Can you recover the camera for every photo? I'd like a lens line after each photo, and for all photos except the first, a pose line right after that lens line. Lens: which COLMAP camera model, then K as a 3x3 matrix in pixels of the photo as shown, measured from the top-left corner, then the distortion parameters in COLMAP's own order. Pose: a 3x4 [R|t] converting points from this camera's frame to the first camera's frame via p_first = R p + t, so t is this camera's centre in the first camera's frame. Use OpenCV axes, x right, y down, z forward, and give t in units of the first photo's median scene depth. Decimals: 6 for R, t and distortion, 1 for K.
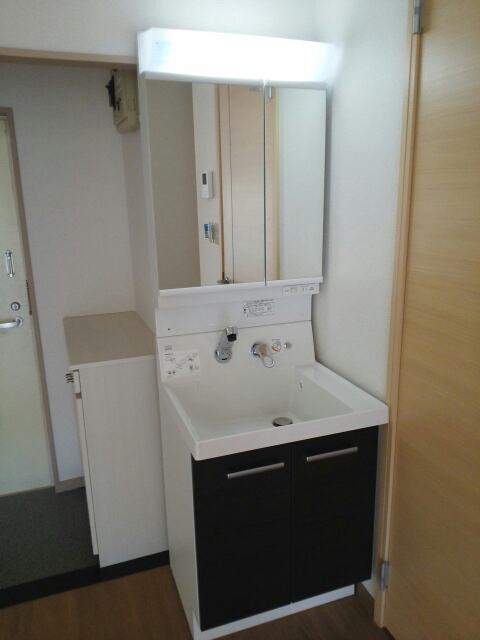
lens RADIAL K [[499.1, 0, 239.0], [0, 499.1, 317.2], [0, 0, 1]] dist [0.011529, 0.000289]
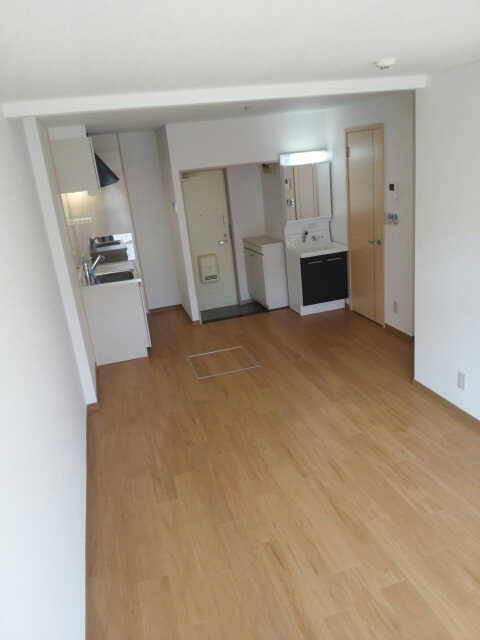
lens RADIAL K [[499.1, 0, 243.3], [0, 499.1, 325.3], [0, 0, 1]] dist [0.011529, 0.000289]
pose [[0.995108, -0.054119, -0.082645, -0.195801], [0.061066, 0.994594, 0.083981, 0.351498], [0.077653, -0.088617, 0.993034, -2.558228]]
